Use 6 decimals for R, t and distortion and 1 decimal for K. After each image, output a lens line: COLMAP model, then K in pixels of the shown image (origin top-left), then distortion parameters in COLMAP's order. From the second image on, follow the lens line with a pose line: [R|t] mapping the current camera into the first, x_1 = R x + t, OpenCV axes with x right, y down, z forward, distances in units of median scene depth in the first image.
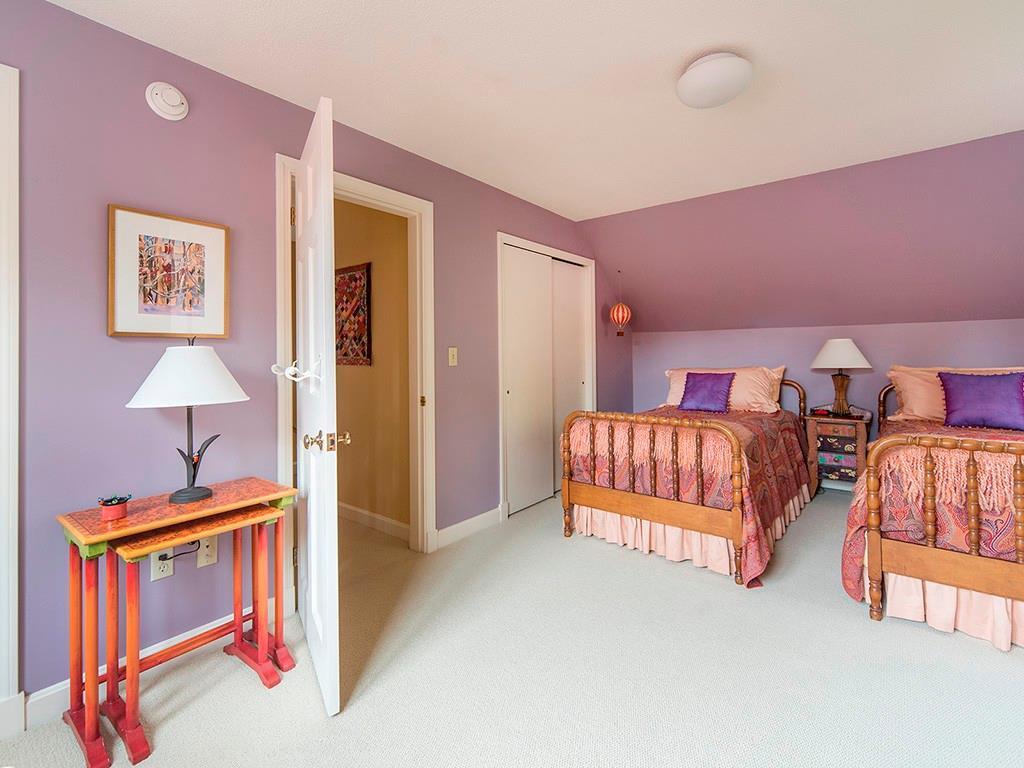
lens RADIAL K [[470.4, 0, 525.9], [0, 470.4, 348.4], [0, 0, 1]] dist [0.002802, 0.000221]
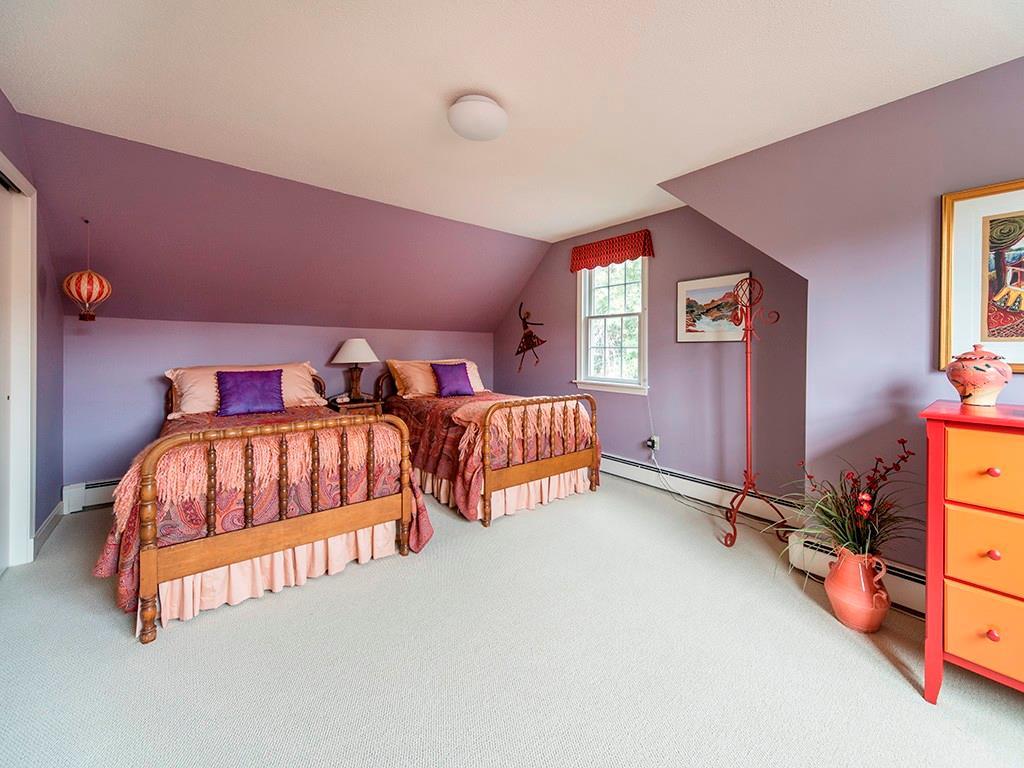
lens RADIAL K [[401.6, 0, 543.5], [0, 401.6, 357.5], [0, 0, 1]] dist [-0.002153, -0.000123]
pose [[0.192087, -0.007444, 0.981350, -0.343520], [-0.017879, 0.999779, 0.011083, 0.010519], [-0.981215, -0.019674, 0.191911, 0.409484]]
